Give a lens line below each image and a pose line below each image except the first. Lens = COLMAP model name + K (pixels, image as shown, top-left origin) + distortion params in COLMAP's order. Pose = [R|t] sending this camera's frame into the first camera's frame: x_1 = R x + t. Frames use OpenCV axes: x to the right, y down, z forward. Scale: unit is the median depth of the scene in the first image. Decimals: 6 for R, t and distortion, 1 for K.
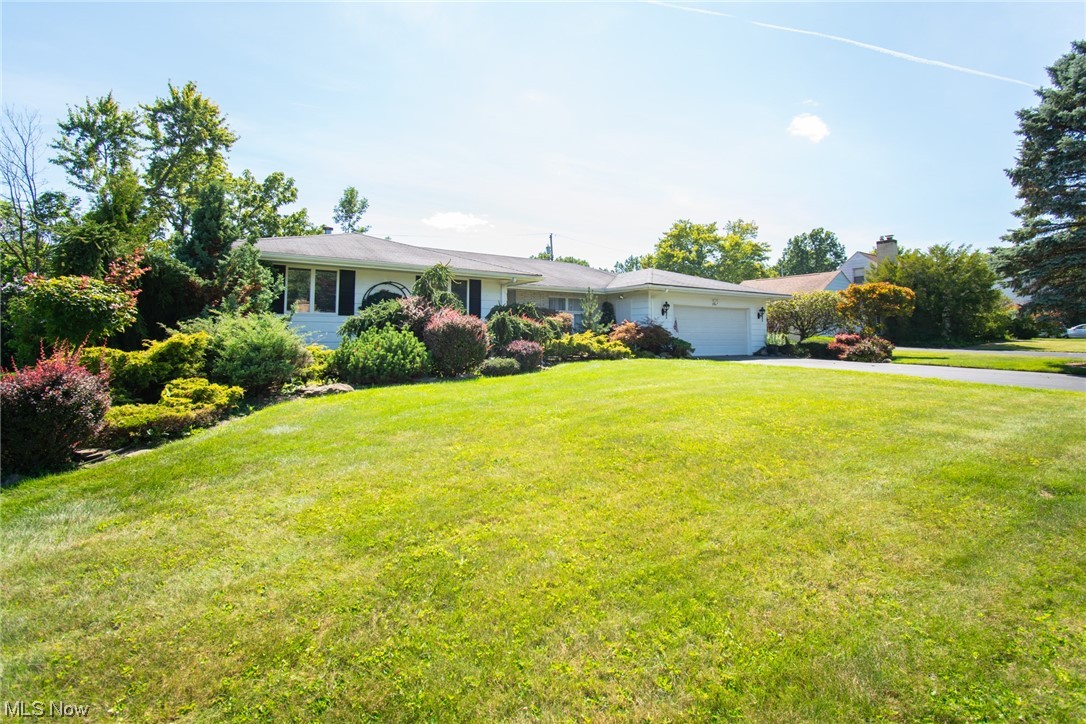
lens RADIAL K [[483.6, 0, 541.8], [0, 483.6, 336.4], [0, 0, 1]] dist [0.000563, 0.000116]
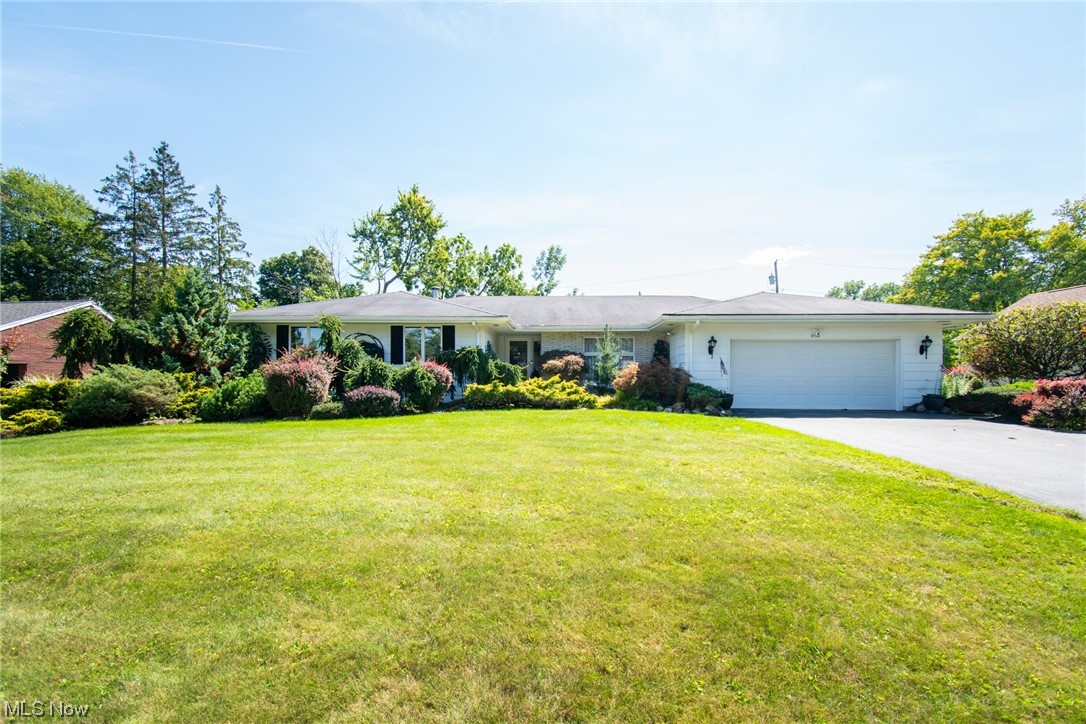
lens RADIAL K [[481.6, 0, 541.7], [0, 481.6, 384.2], [0, 0, 1]] dist [0.016601, -0.024172]
pose [[0.819485, 0.003148, -0.573093, 0.408977], [-0.000846, 0.999990, 0.004285, 0.000158], [0.573101, -0.003027, 0.819479, 0.197224]]
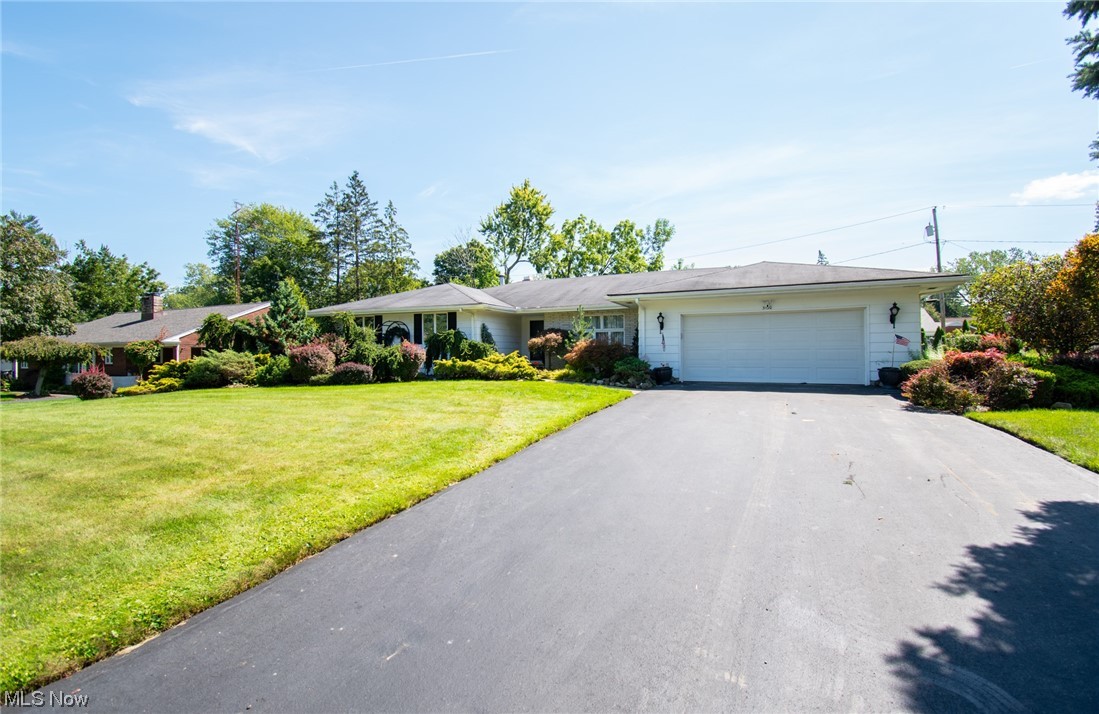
lens RADIAL K [[476.4, 0, 549.5], [0, 476.4, 357.0], [0, 0, 1]] dist [-0.000957, -0.000126]
pose [[0.565223, -0.000837, -0.824938, 0.694620], [0.010139, 0.999931, 0.005932, -0.004430], [0.824876, -0.011717, 0.565192, 0.351858]]
